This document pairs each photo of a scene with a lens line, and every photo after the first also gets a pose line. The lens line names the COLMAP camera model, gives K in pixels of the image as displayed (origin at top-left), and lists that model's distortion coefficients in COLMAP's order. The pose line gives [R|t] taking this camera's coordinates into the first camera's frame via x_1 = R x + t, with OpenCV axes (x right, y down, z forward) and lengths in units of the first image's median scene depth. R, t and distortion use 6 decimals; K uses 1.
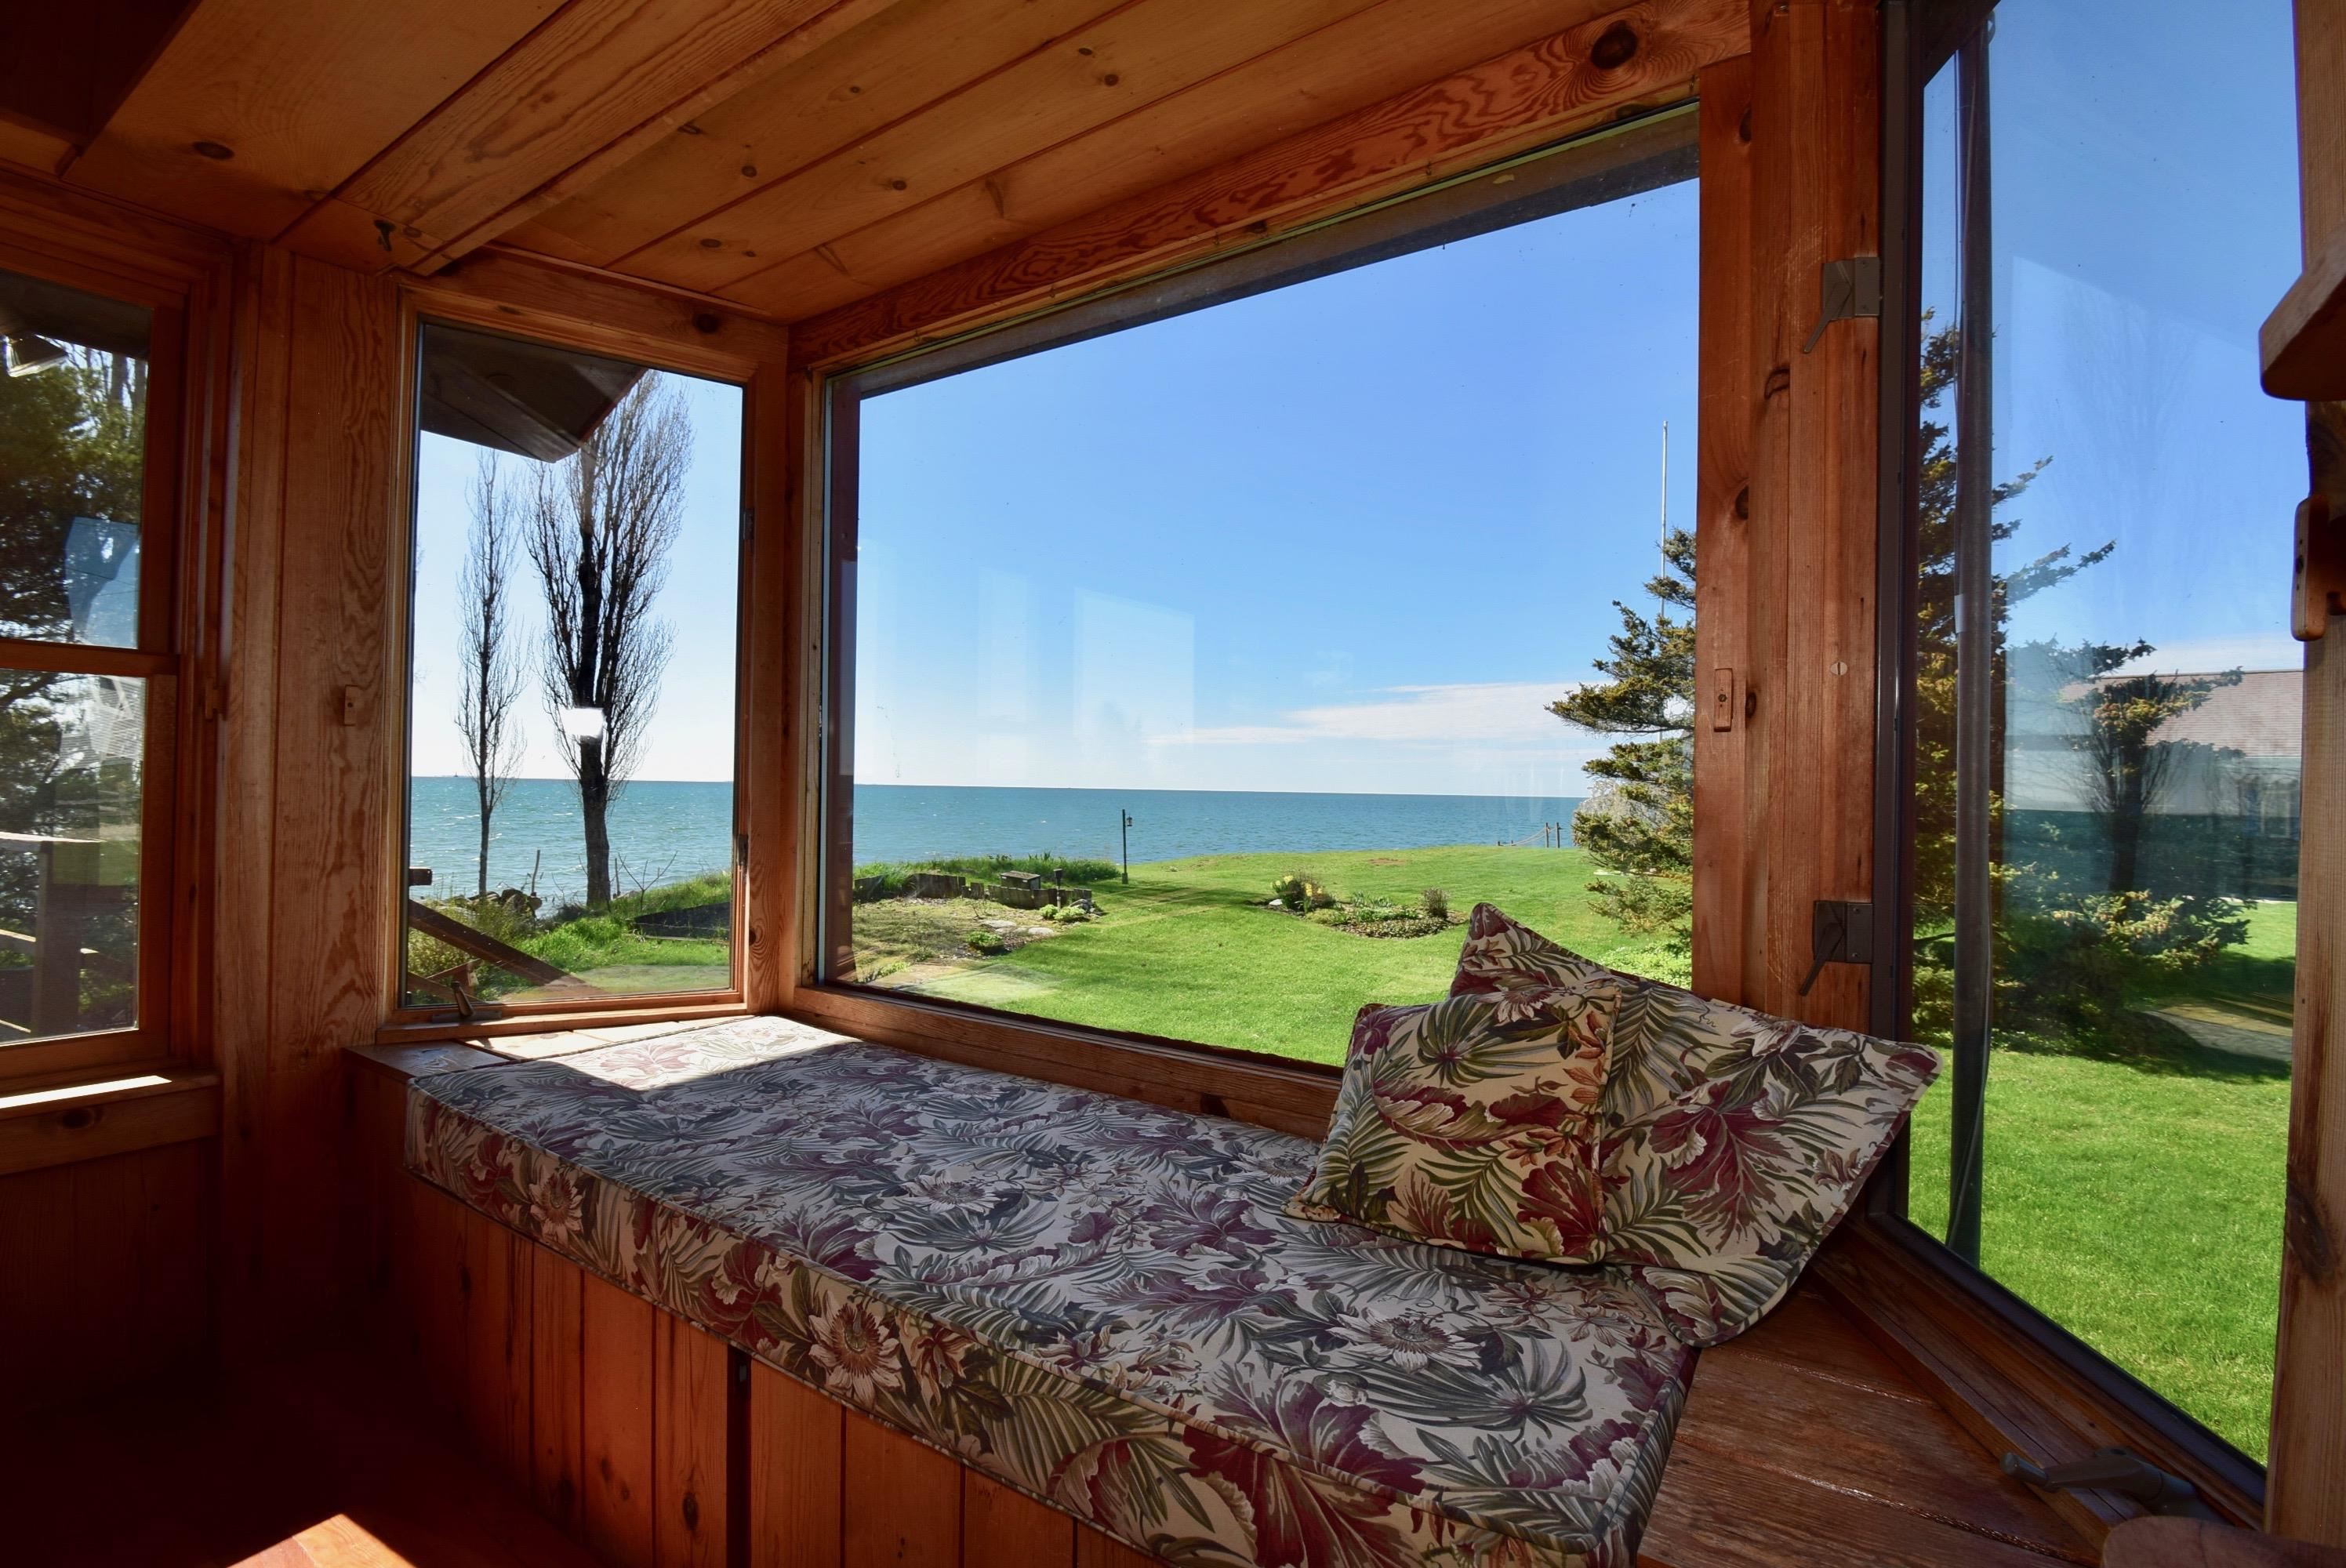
lens RADIAL K [[1054.3, 0, 1186.4], [0, 1054.3, 782.2], [0, 0, 1]] dist [0.022610, -0.030514]
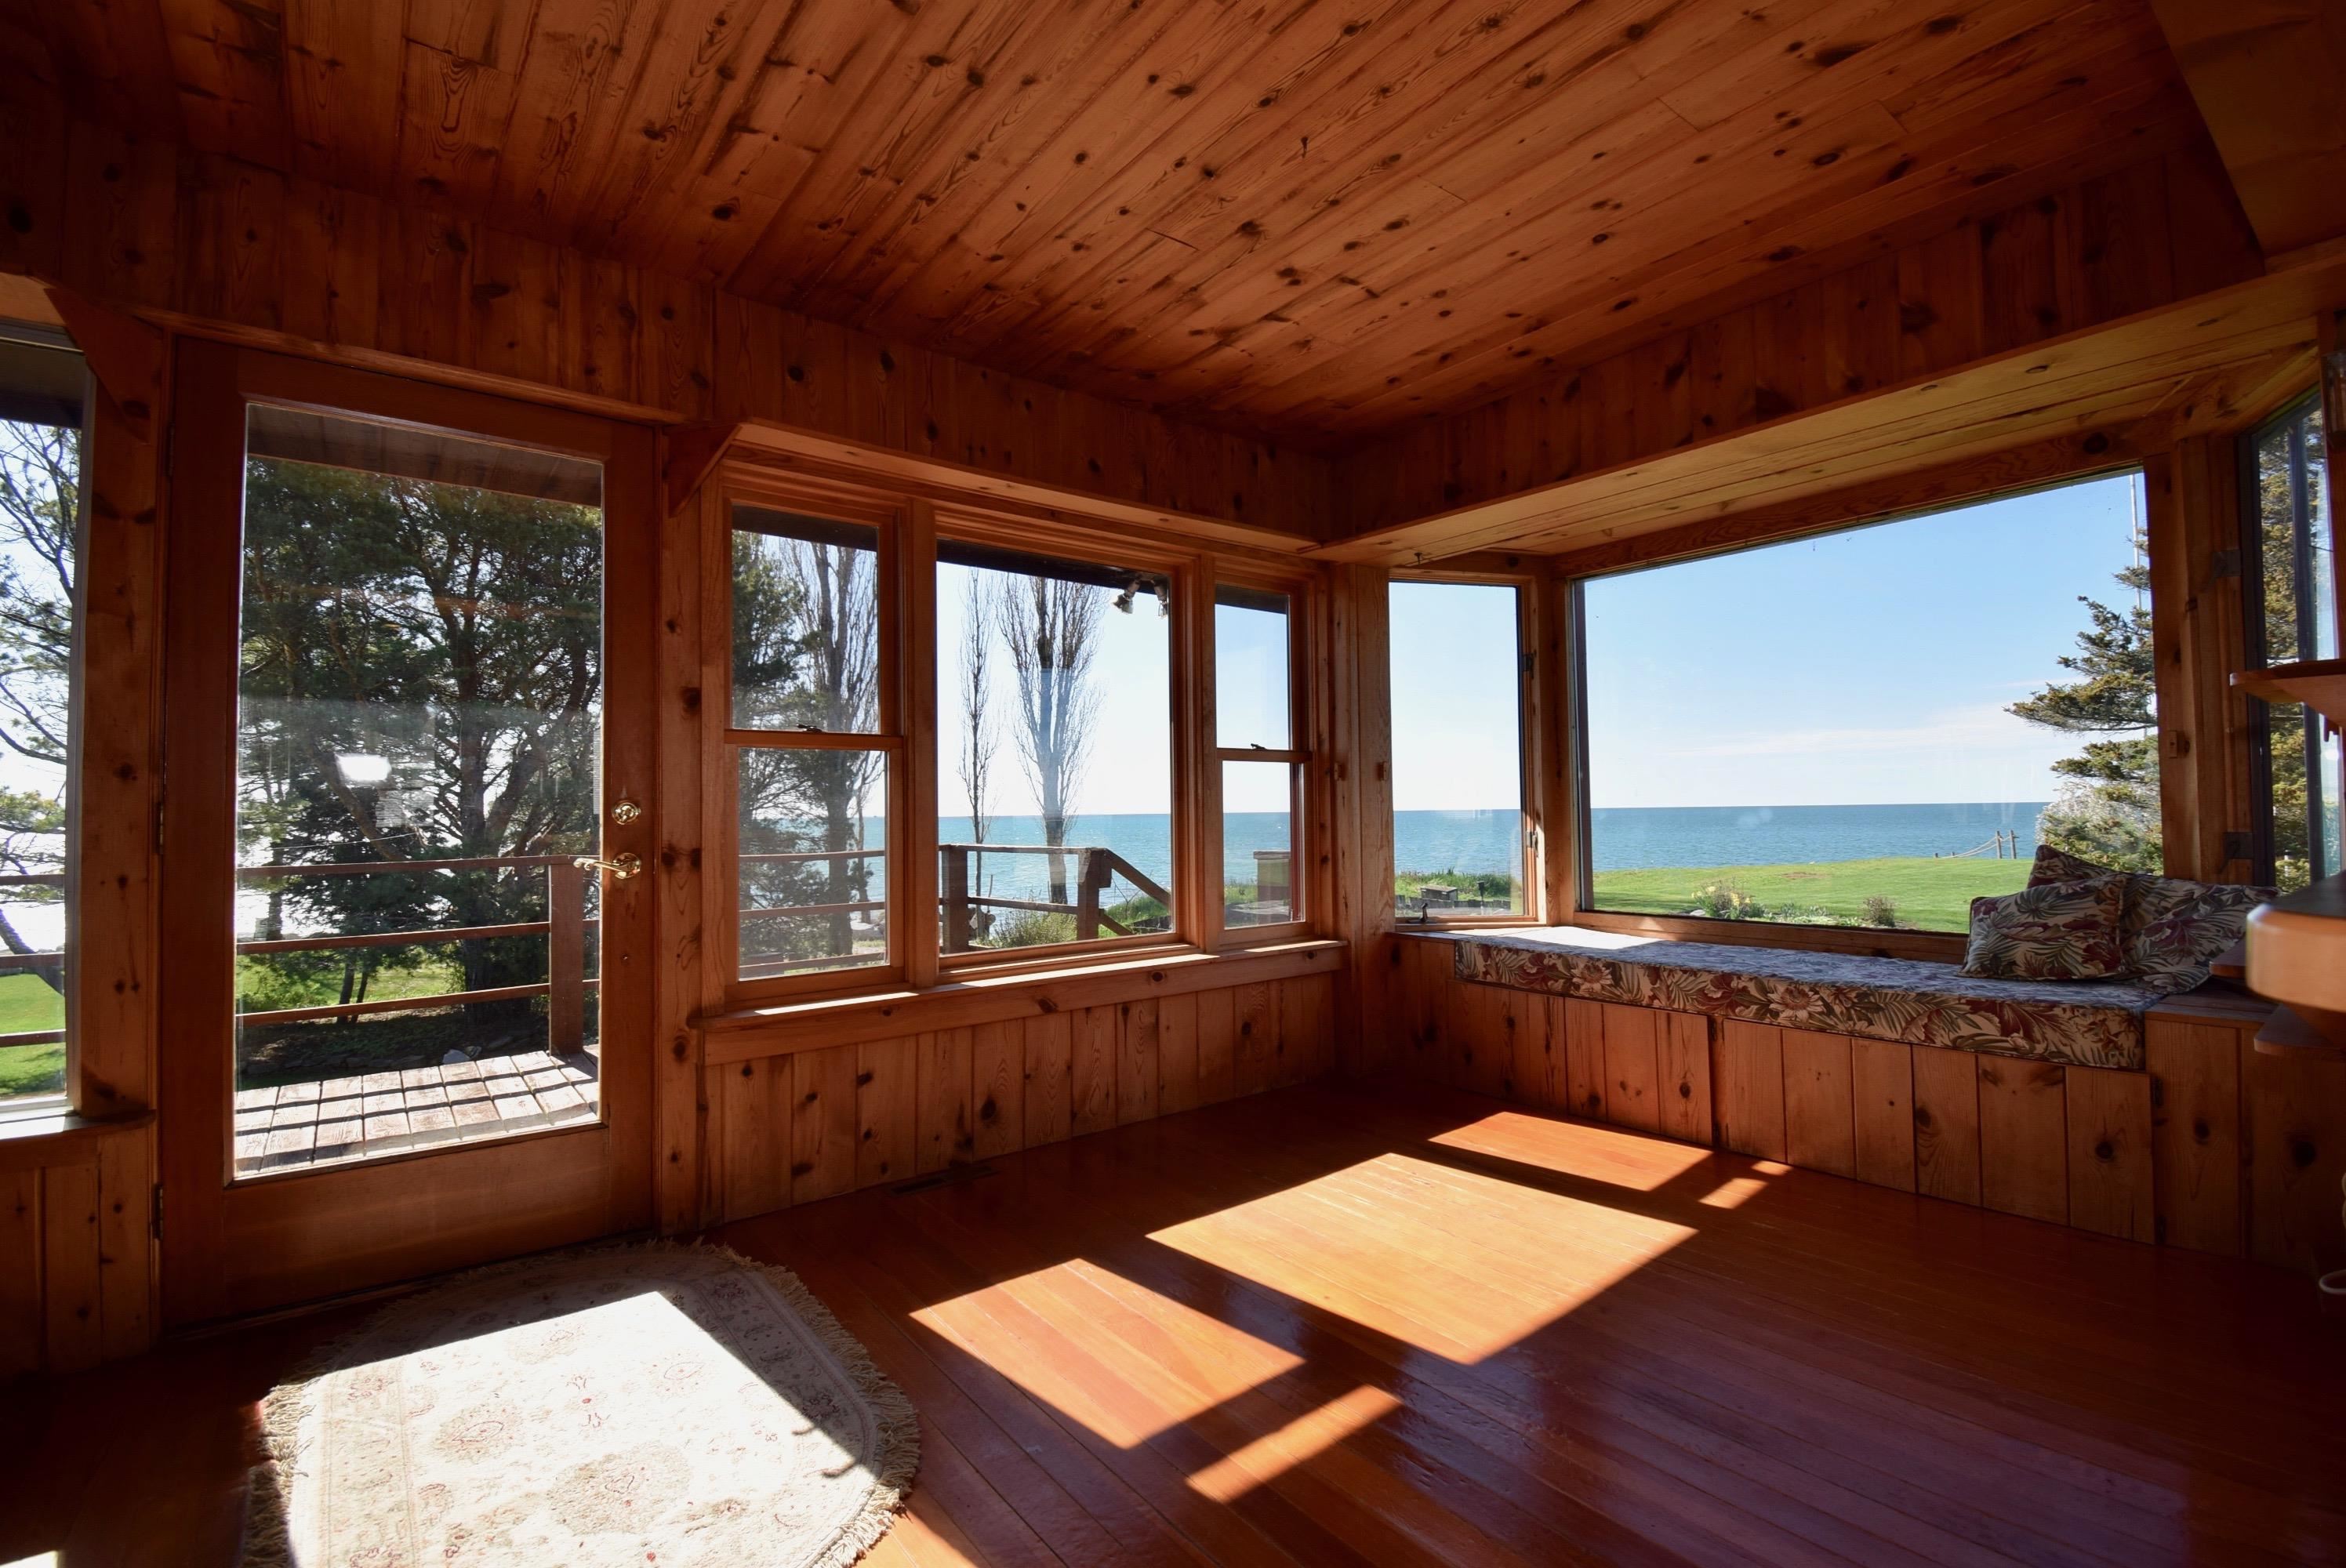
lens RADIAL K [[1054.3, 0, 1186.4], [0, 1054.3, 782.2], [0, 0, 1]] dist [0.022610, -0.030514]
pose [[0.948523, -0.041252, -0.314011, -0.087642], [0.034020, 0.999015, -0.028479, -0.000666], [0.314876, 0.016330, 0.948992, -0.199059]]
